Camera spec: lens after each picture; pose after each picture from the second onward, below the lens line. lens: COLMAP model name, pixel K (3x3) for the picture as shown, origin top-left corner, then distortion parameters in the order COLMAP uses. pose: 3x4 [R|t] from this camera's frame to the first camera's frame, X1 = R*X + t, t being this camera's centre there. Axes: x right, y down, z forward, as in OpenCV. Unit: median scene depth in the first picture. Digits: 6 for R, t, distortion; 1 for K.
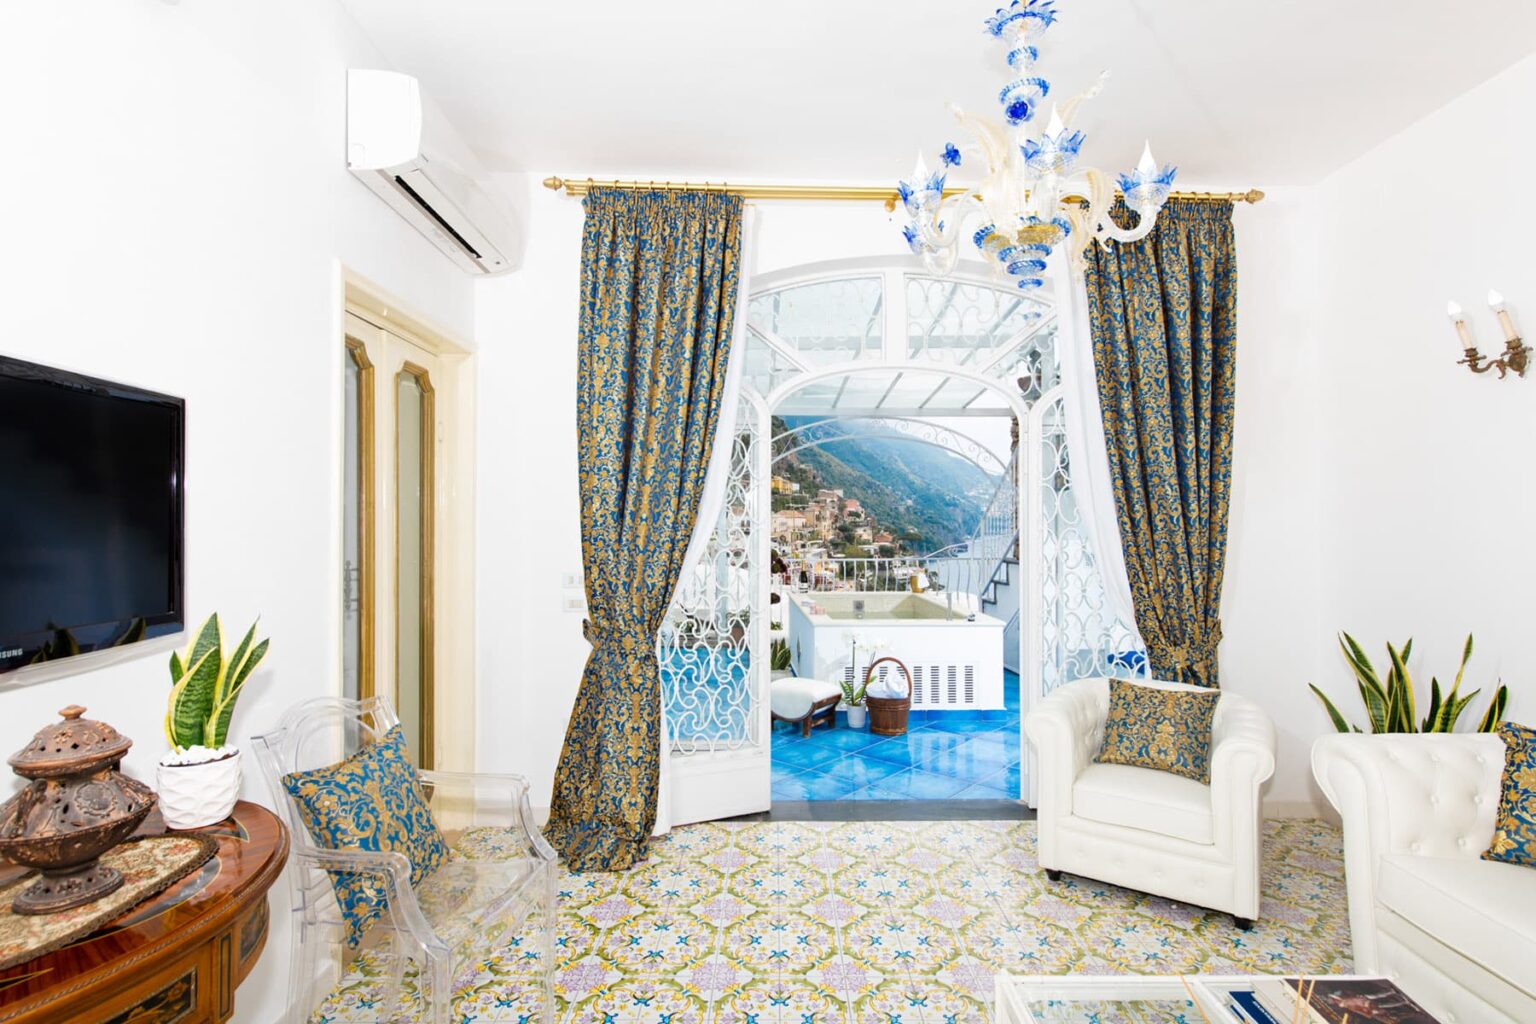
lens RADIAL K [[765.6, 0, 768.0], [0, 765.6, 512.0], [0, 0, 1]] dist [0.004509, 0.000258]
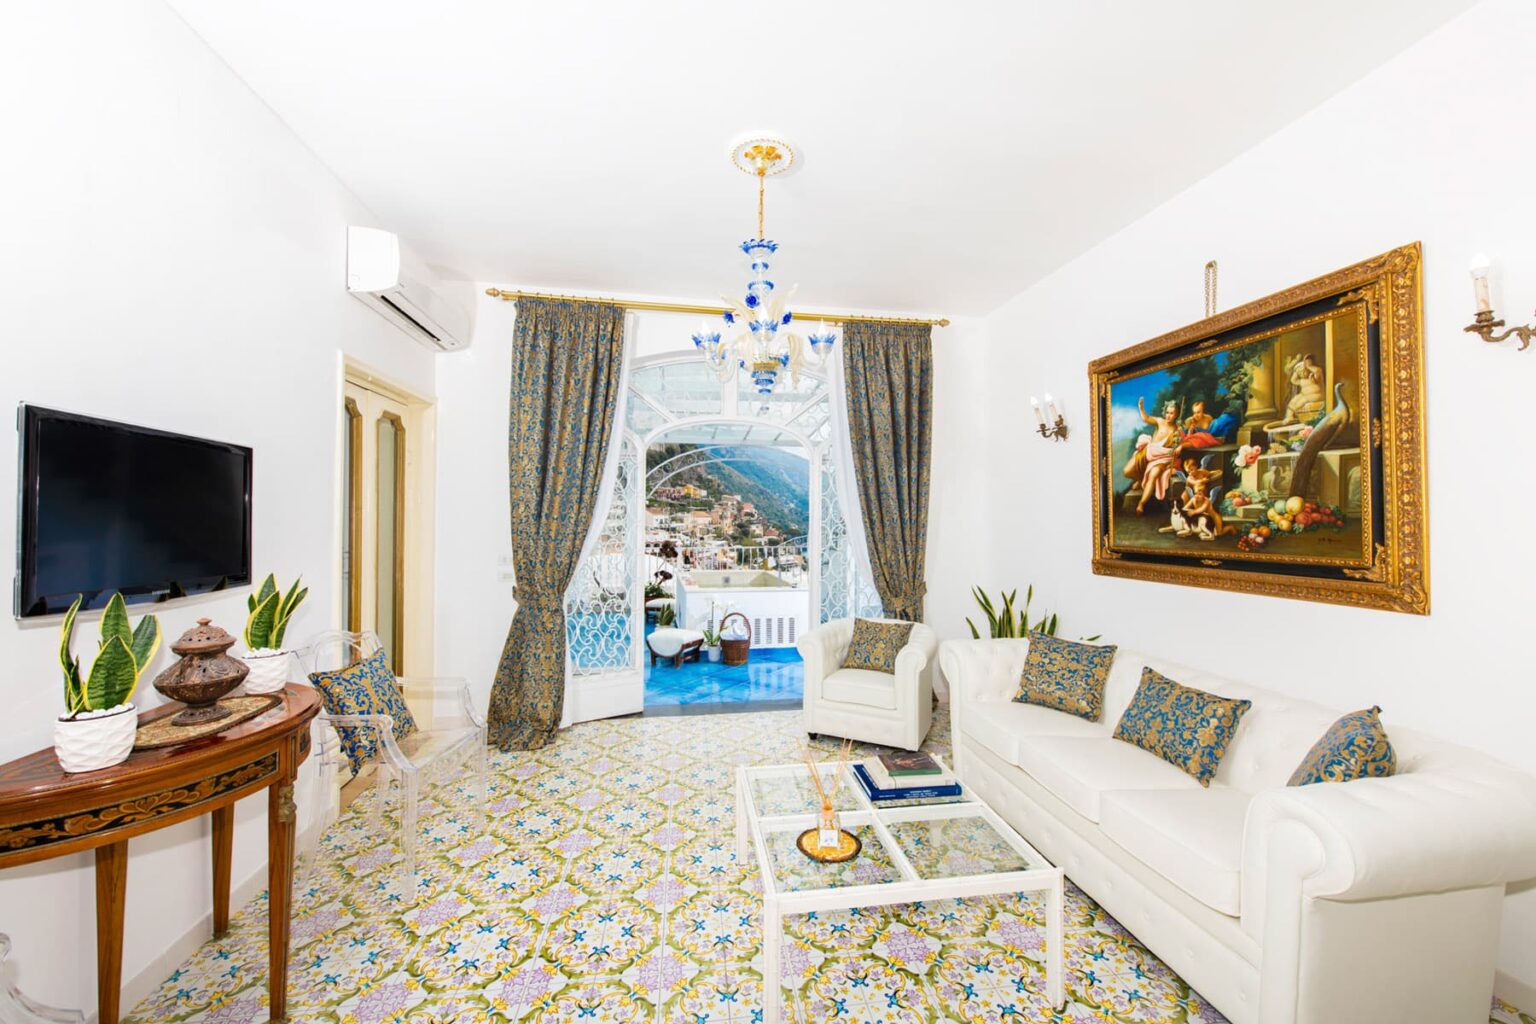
lens RADIAL K [[594.1, 0, 776.1], [0, 594.1, 509.6], [0, 0, 1]] dist [-0.001298, -0.000270]
pose [[0.987660, 0.005797, 0.156505, 0.084483], [-0.005020, 0.999973, -0.005357, -0.004492], [-0.156532, 0.004506, 0.987663, -0.222343]]
